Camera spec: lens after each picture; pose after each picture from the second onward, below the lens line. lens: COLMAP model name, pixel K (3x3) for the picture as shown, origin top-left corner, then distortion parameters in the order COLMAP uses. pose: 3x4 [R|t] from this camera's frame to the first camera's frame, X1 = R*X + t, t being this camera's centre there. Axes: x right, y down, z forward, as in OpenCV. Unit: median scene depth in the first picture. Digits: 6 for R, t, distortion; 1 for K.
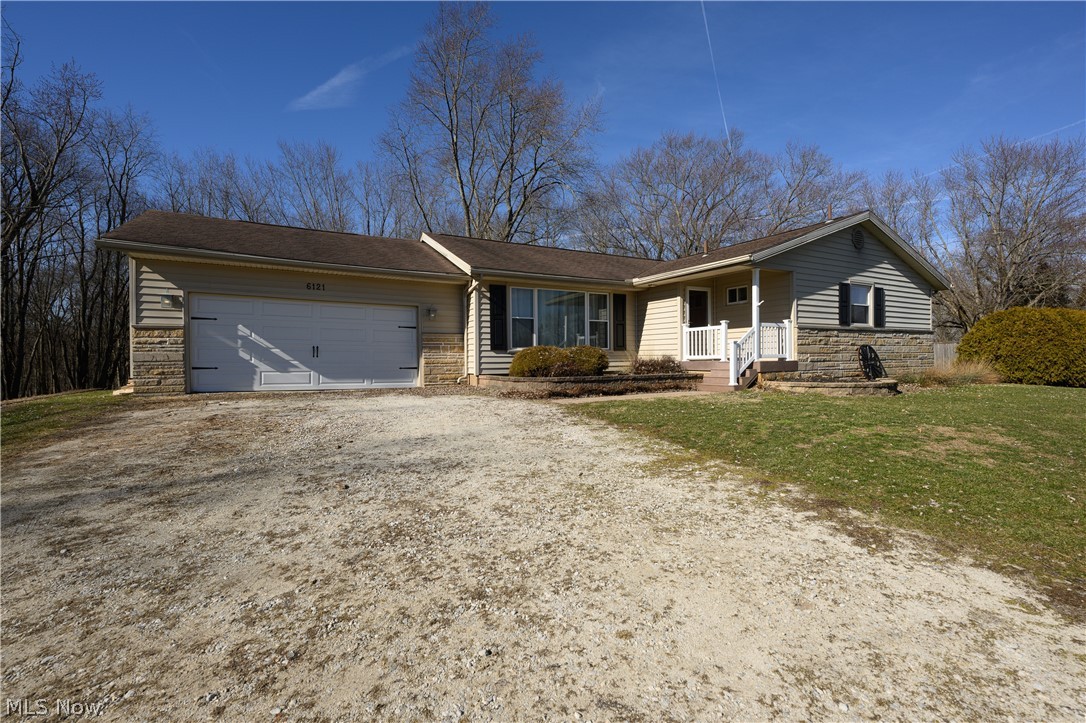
lens RADIAL K [[478.2, 0, 538.7], [0, 478.2, 358.6], [0, 0, 1]] dist [-0.009211, -0.000088]
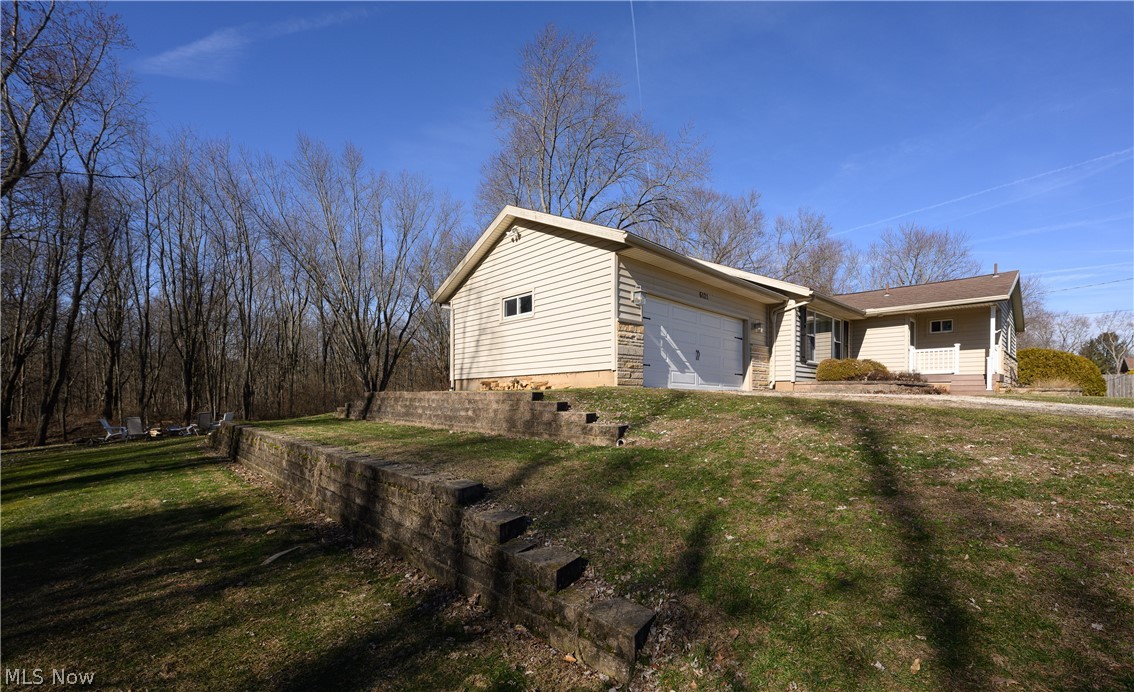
lens RADIAL K [[480.0, 0, 590.6], [0, 480.0, 384.4], [0, 0, 1]] dist [0.000290, -0.000291]
pose [[0.960748, 0.019440, 0.276742, -0.917203], [-0.012843, 0.999589, -0.025633, 0.076121], [-0.277126, 0.021072, 0.960602, 0.016079]]
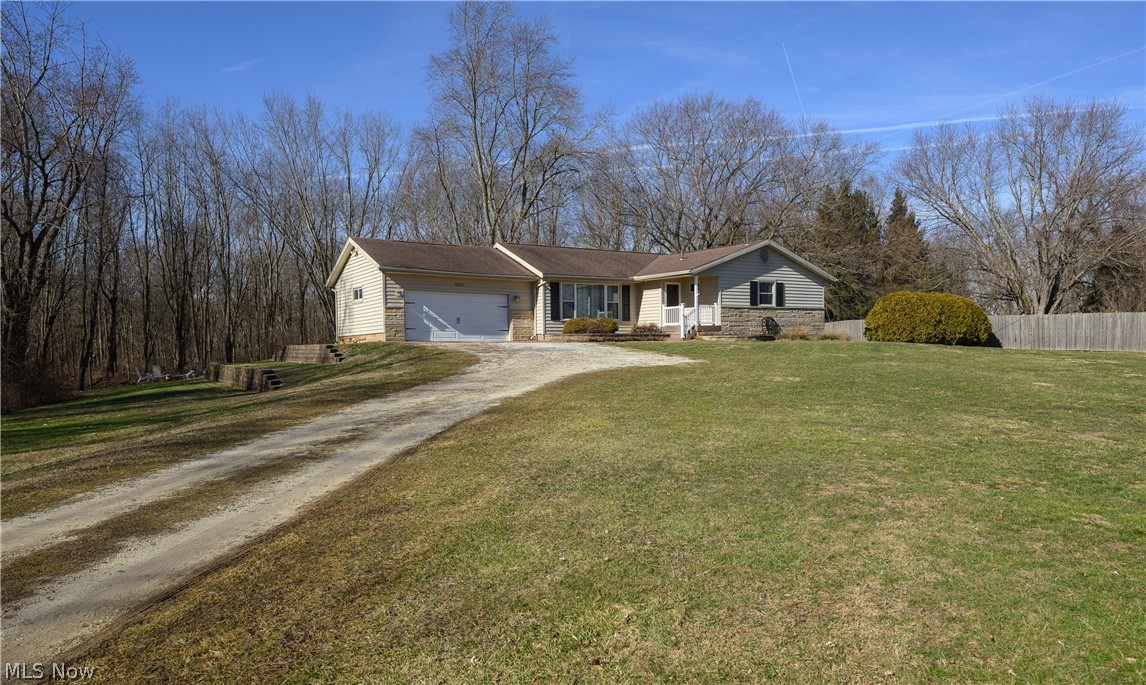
lens RADIAL K [[771.2, 0, 574.6], [0, 771.2, 352.3], [0, 0, 1]] dist [-0.024300, 0.000903]
pose [[0.997202, -0.003332, 0.074681, -0.223560], [0.002563, 0.999943, 0.010387, 0.070842], [-0.074711, -0.010167, 0.997153, -1.794193]]
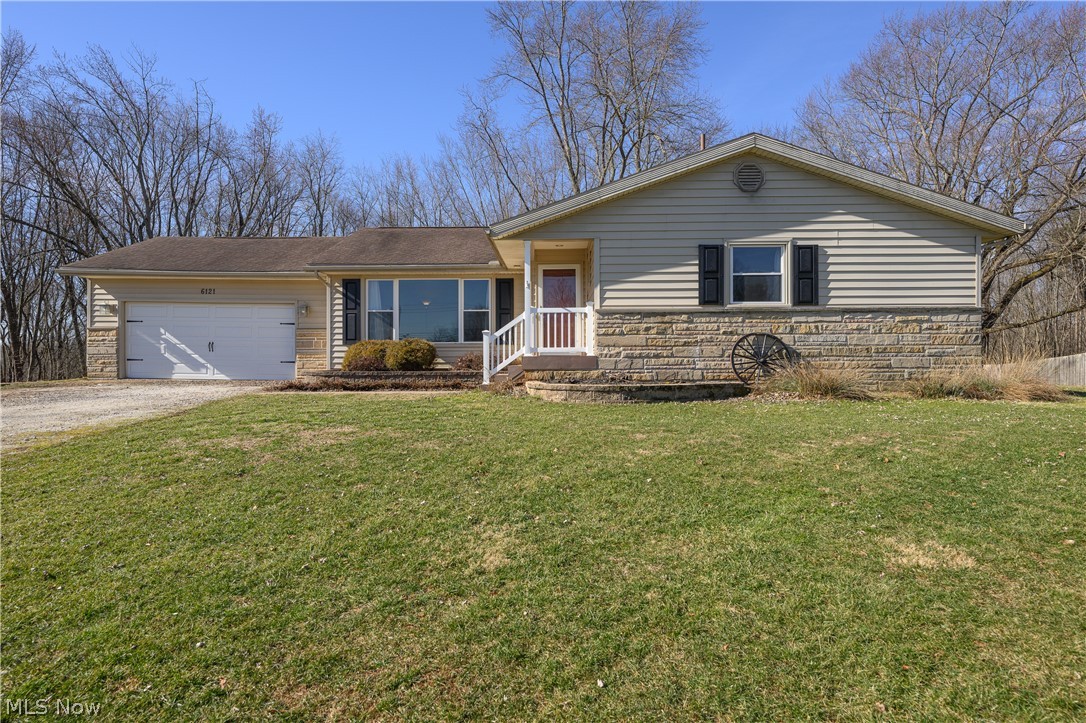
lens RADIAL K [[610.5, 0, 546.9], [0, 610.5, 353.1], [0, 0, 1]] dist [-0.013682, -0.000312]
pose [[0.864767, 0.000682, -0.502174, 0.906327], [-0.005358, 0.999955, -0.007867, 0.007508], [0.502145, 0.009494, 0.864731, 0.114231]]
